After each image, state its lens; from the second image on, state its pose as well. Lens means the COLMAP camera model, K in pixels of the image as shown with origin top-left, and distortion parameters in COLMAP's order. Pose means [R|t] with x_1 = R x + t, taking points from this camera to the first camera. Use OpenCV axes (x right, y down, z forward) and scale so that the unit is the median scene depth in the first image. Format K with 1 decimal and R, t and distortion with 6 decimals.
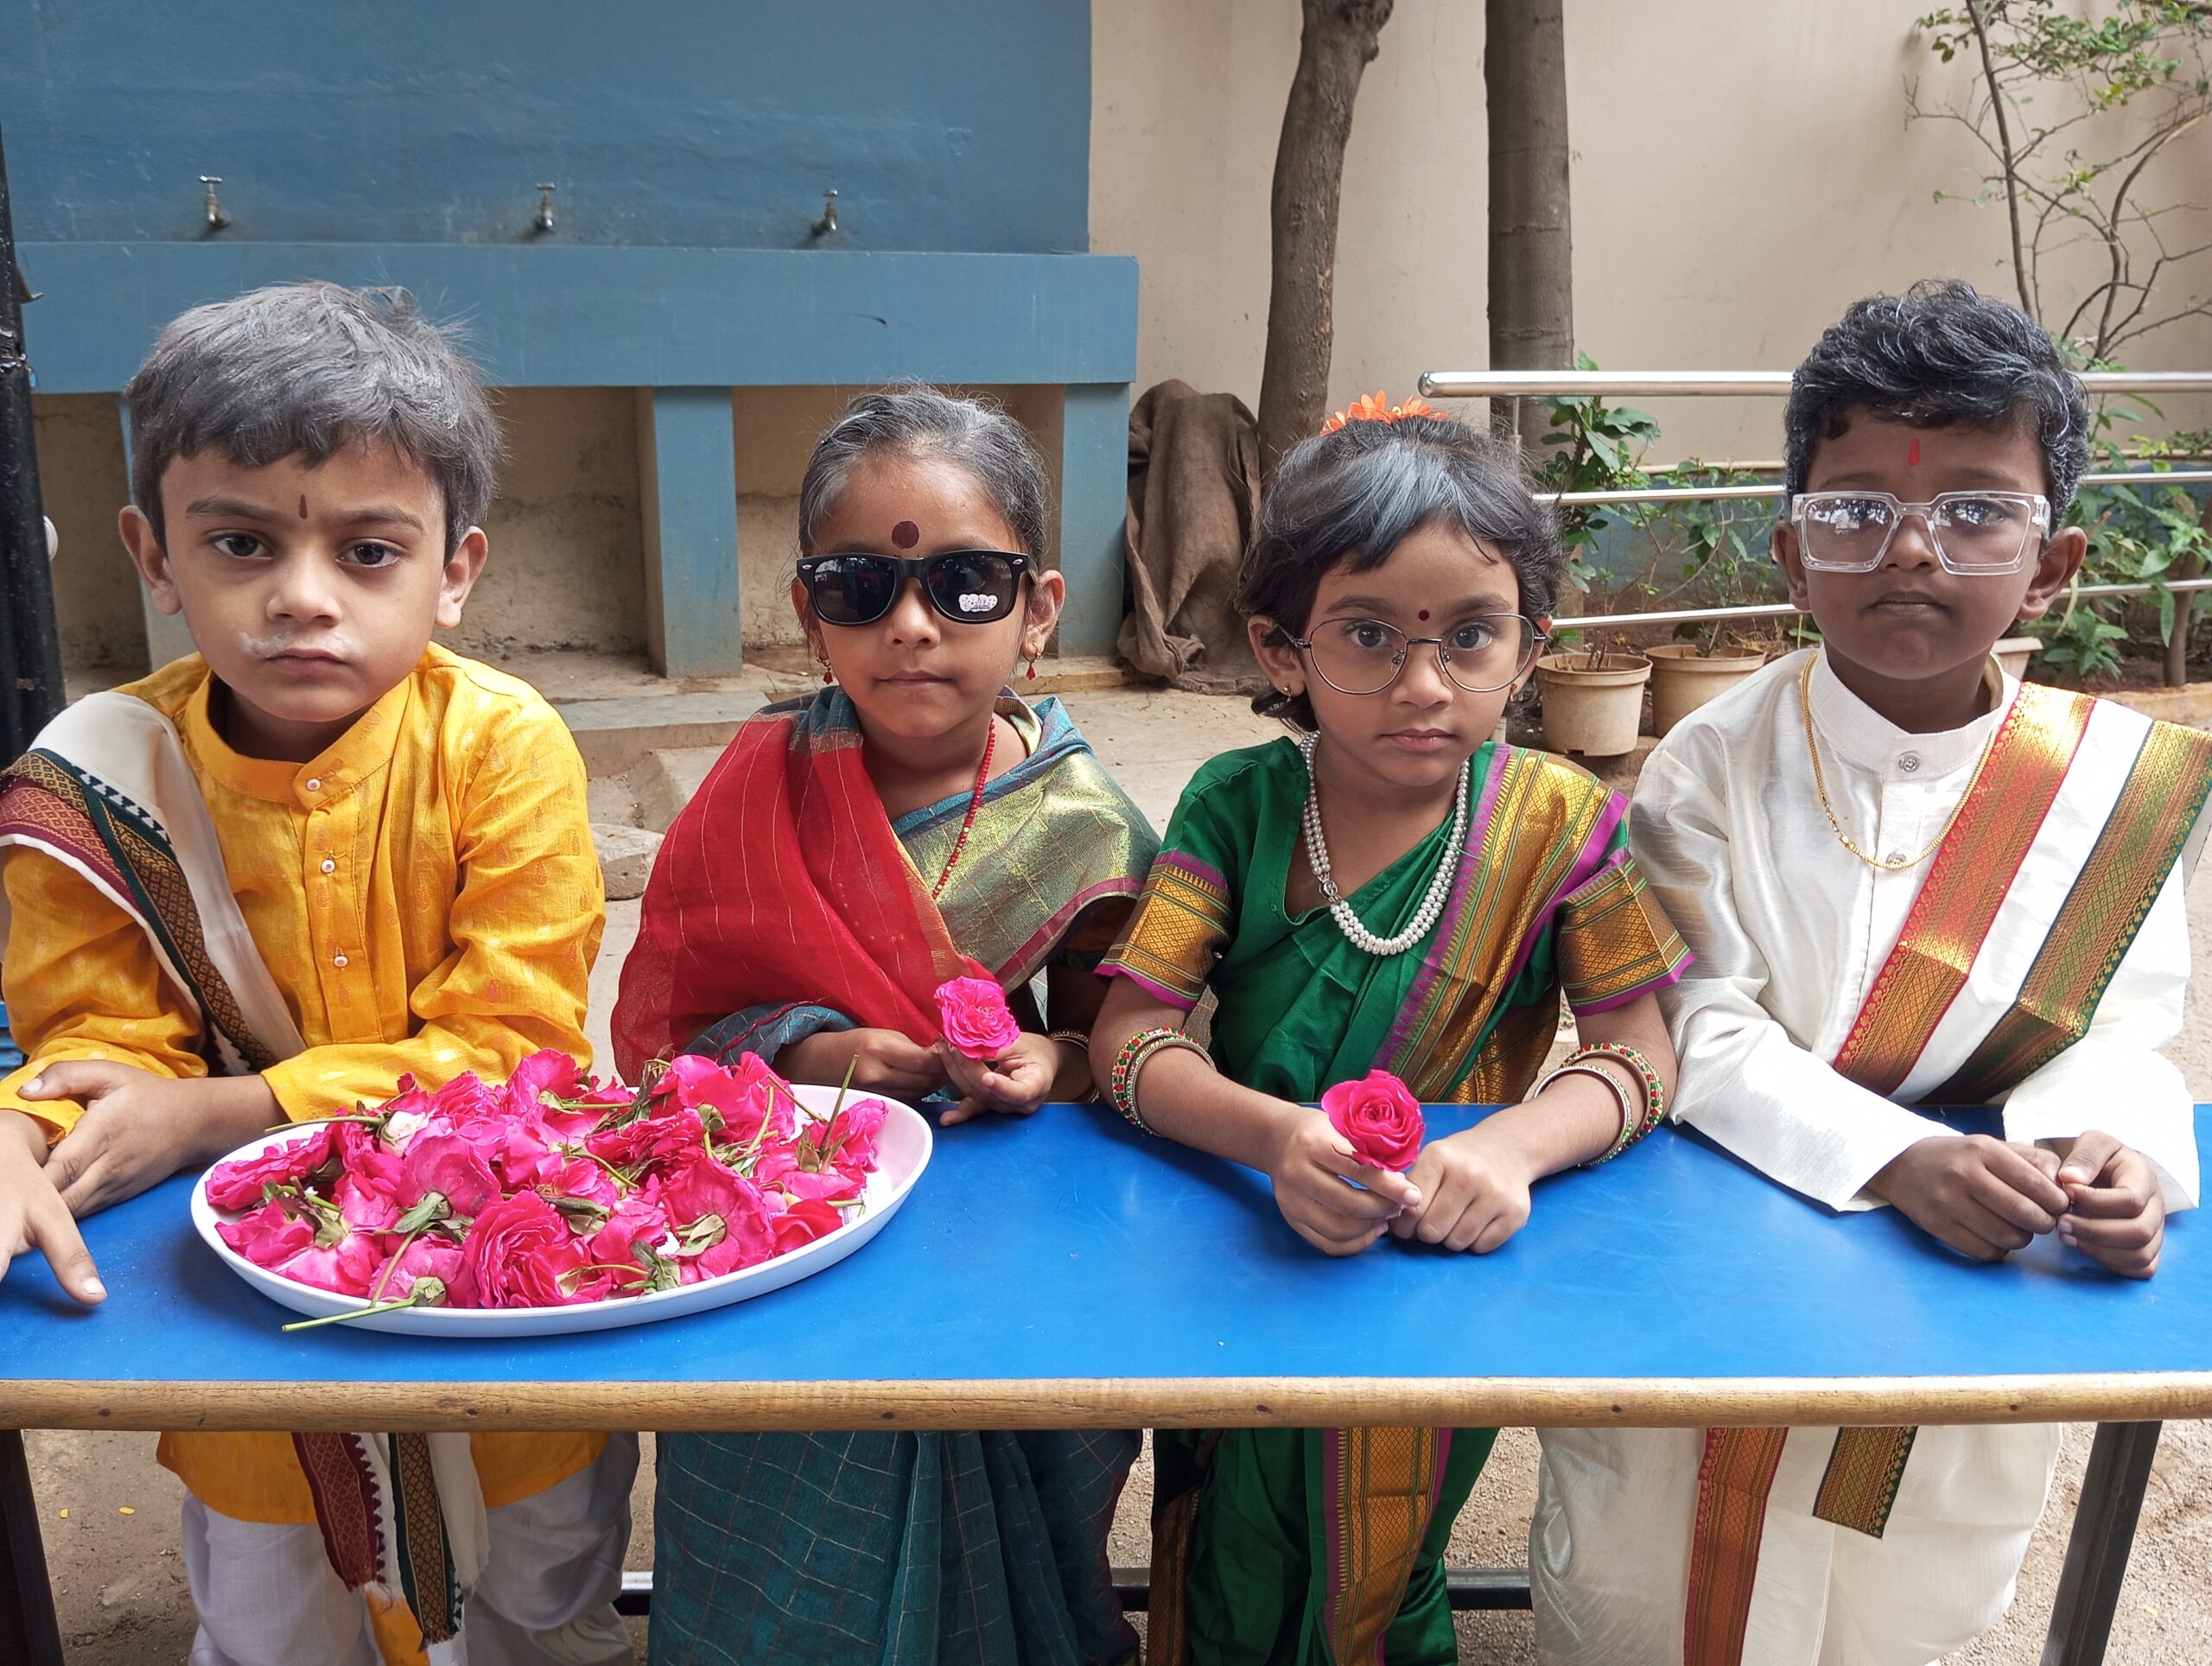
lens RADIAL K [[1762.8, 0, 1111.7], [0, 1762.8, 841.1], [0, 0, 1]] dist [0.089854, -0.153022]
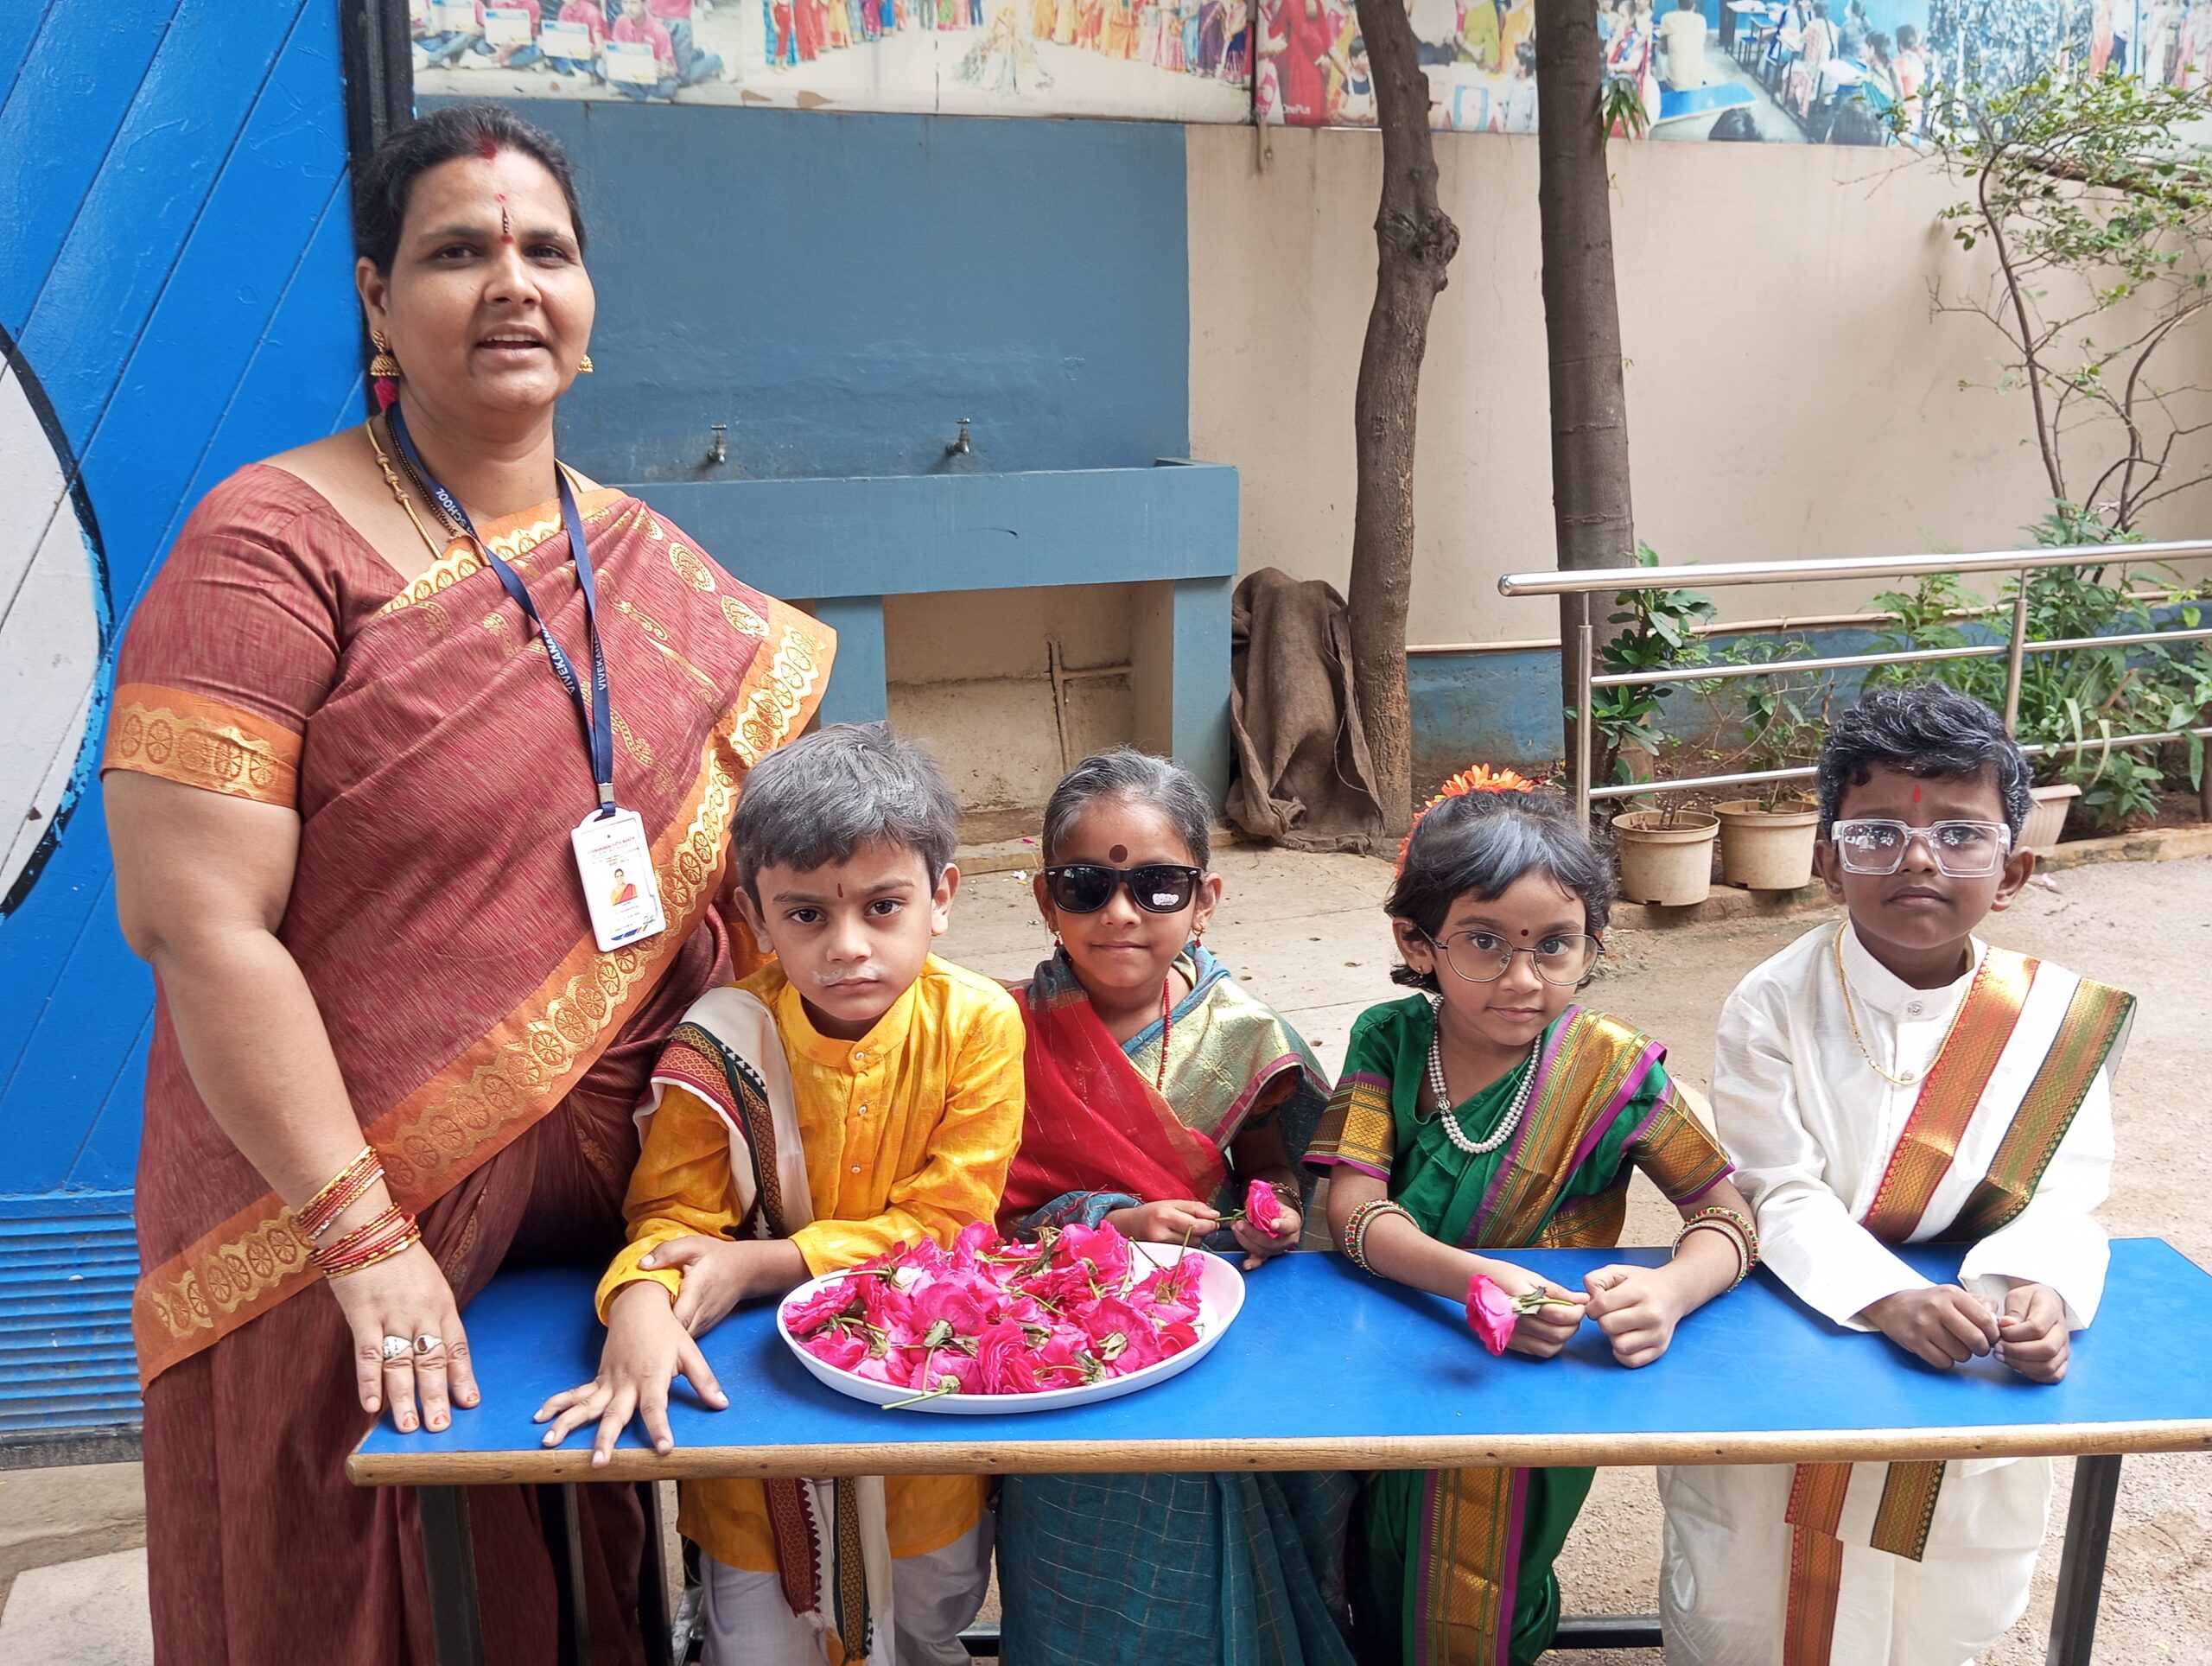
lens RADIAL K [[1762.8, 0, 1111.7], [0, 1762.8, 841.1], [0, 0, 1]] dist [0.089854, -0.153022]
pose [[0.999032, -0.025315, -0.035966, -0.030986], [0.022926, 0.997600, -0.065341, -0.021735], [0.037534, 0.064453, 0.997215, -0.106233]]
